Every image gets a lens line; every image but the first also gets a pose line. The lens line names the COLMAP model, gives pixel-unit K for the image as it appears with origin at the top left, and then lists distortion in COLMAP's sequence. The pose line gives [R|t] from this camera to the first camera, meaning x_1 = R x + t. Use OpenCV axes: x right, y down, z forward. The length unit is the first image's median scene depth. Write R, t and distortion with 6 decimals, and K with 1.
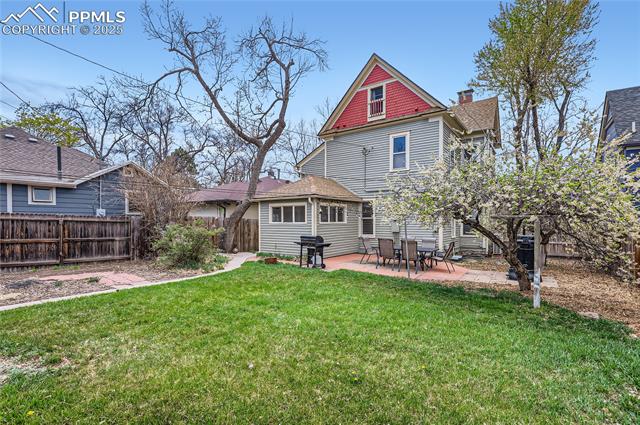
lens RADIAL K [[305.8, 0, 320.2], [0, 305.8, 216.6], [0, 0, 1]] dist [-0.000170, -0.000026]
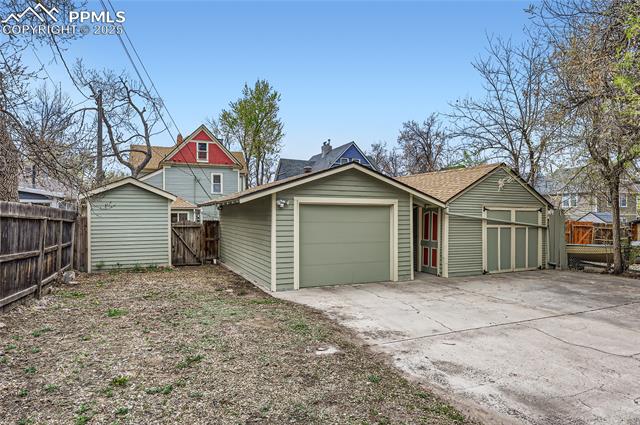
lens RADIAL K [[405.4, 0, 319.8], [0, 405.4, 212.1], [0, 0, 1]] dist [0.000065, 0.000002]
pose [[0.540667, 0.004457, 0.841225, -1.390295], [-0.007773, 0.999970, -0.000302, -0.040963], [-0.841201, -0.006375, 0.540685, -0.795827]]
